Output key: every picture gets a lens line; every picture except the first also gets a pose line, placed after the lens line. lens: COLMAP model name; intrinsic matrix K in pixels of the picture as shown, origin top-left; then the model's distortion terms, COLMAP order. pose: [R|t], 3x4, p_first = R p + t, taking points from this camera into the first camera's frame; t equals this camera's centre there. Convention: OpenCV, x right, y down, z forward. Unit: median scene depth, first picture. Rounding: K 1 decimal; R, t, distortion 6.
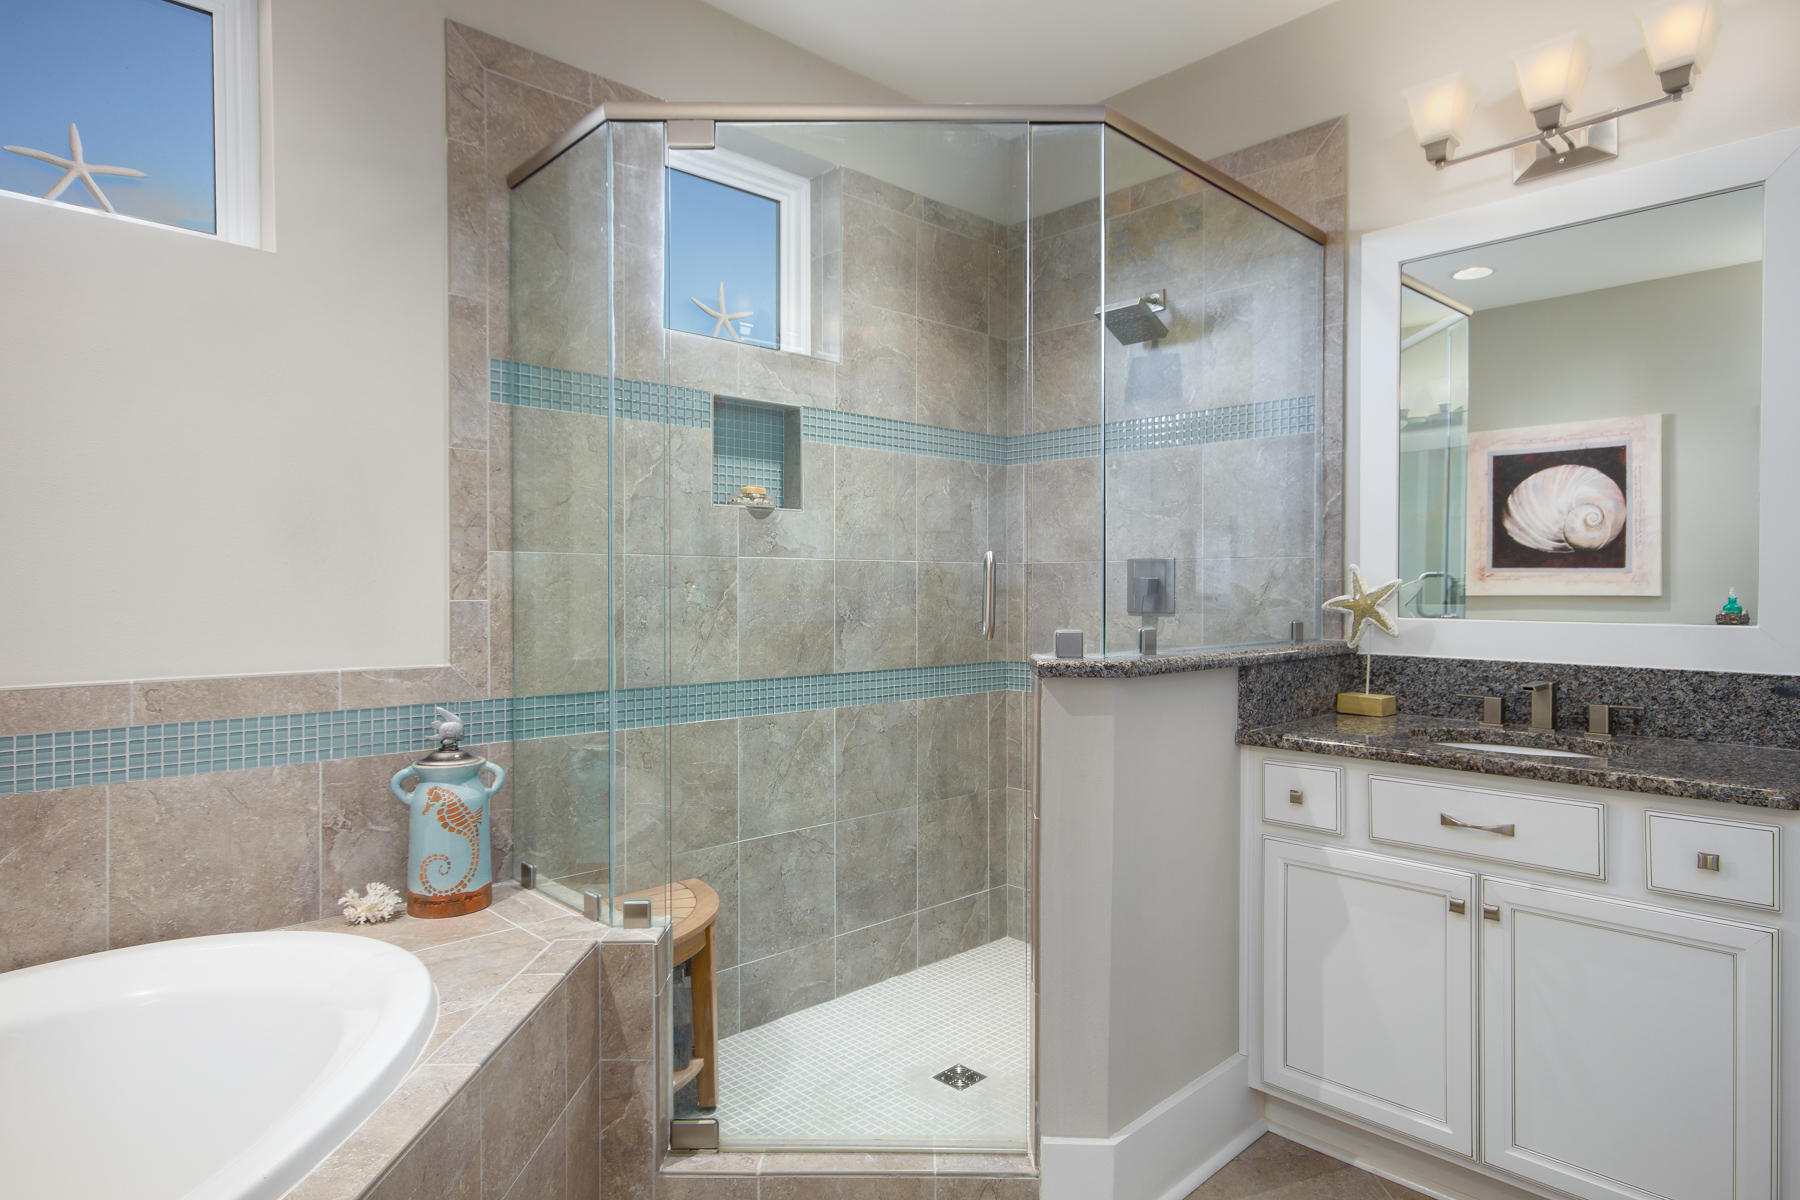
lens RADIAL K [[1035.7, 0, 907.9], [0, 1035.7, 596.8], [0, 0, 1]] dist [-0.000733, 0.000837]
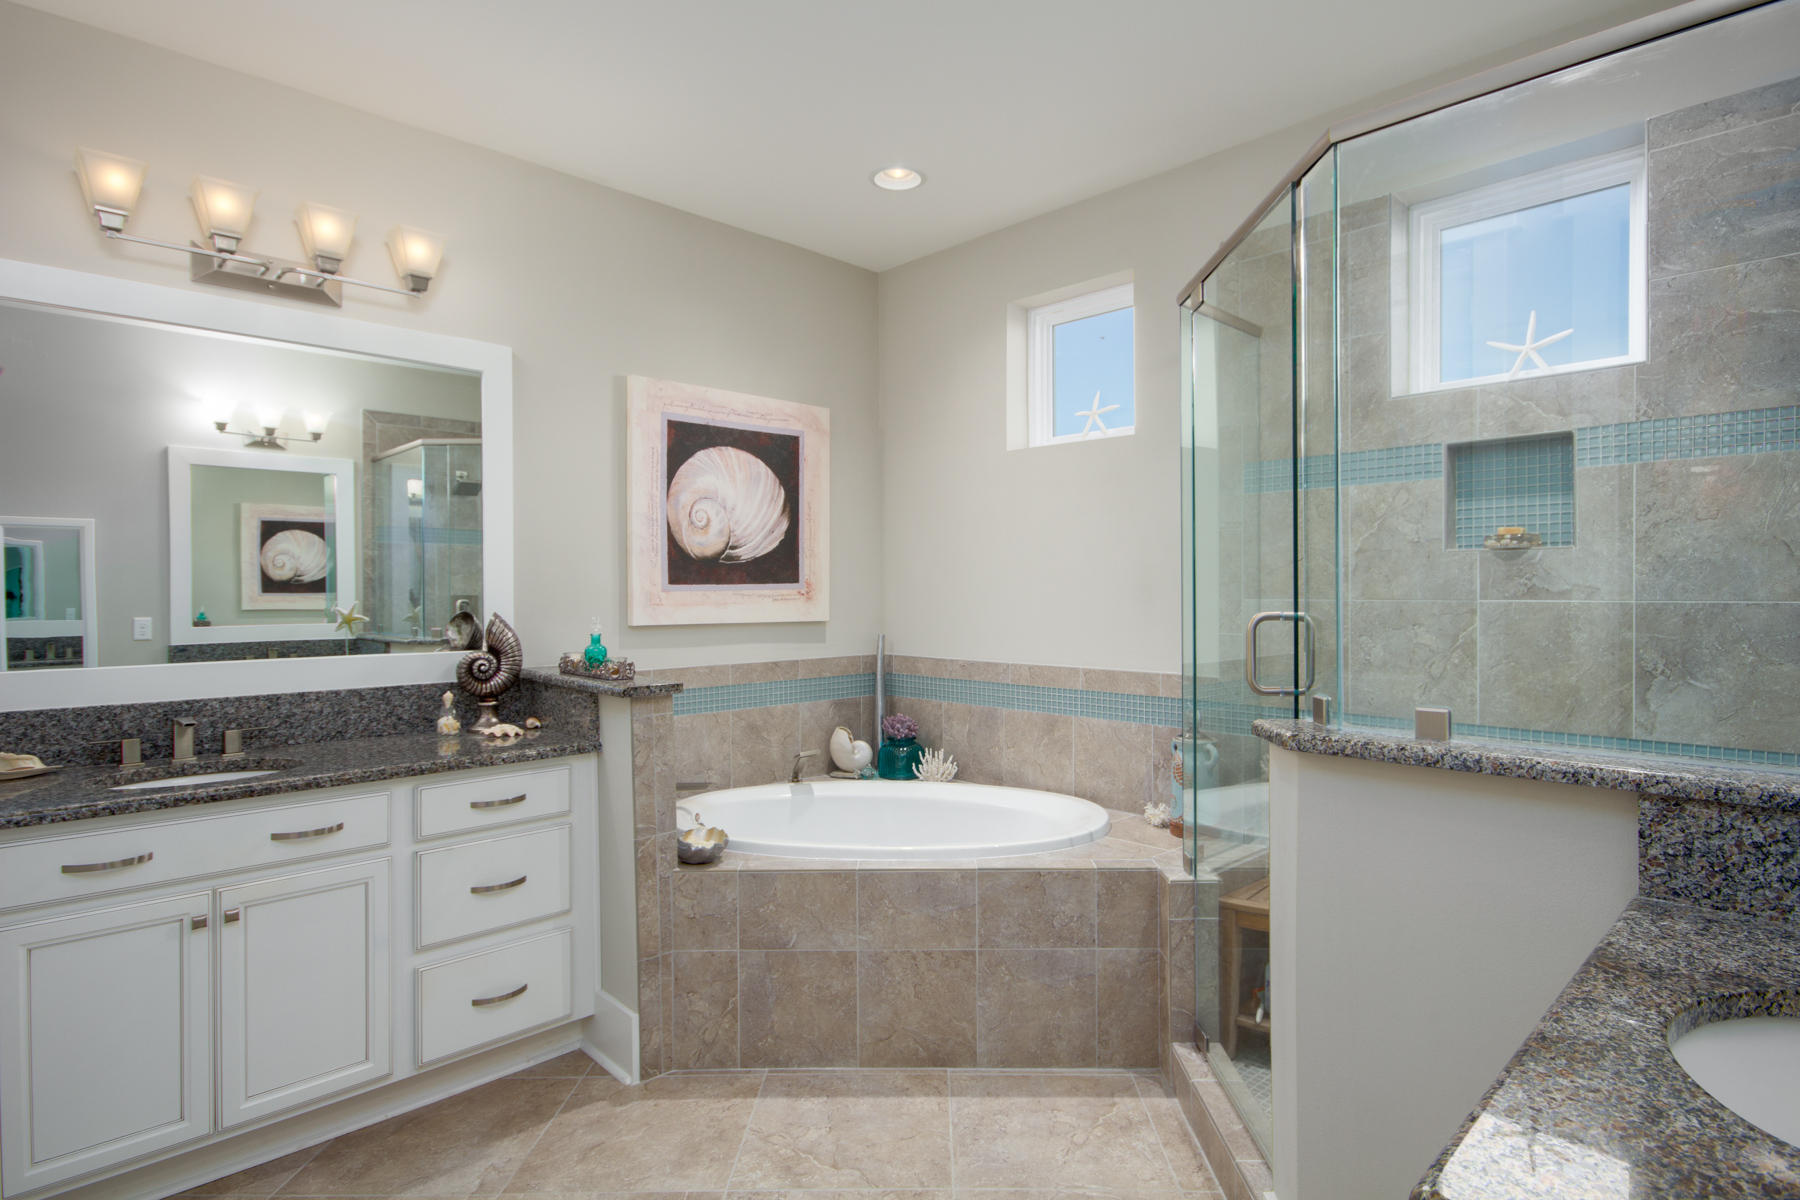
lens RADIAL K [[928.1, 0, 903.4], [0, 928.1, 603.4], [0, 0, 1]] dist [-0.005091, -0.000510]
pose [[-0.002842, 0.012293, -0.999920, 0.771699], [-0.004924, 0.999912, 0.012307, -0.046429], [0.999984, 0.004959, -0.002781, 0.478383]]
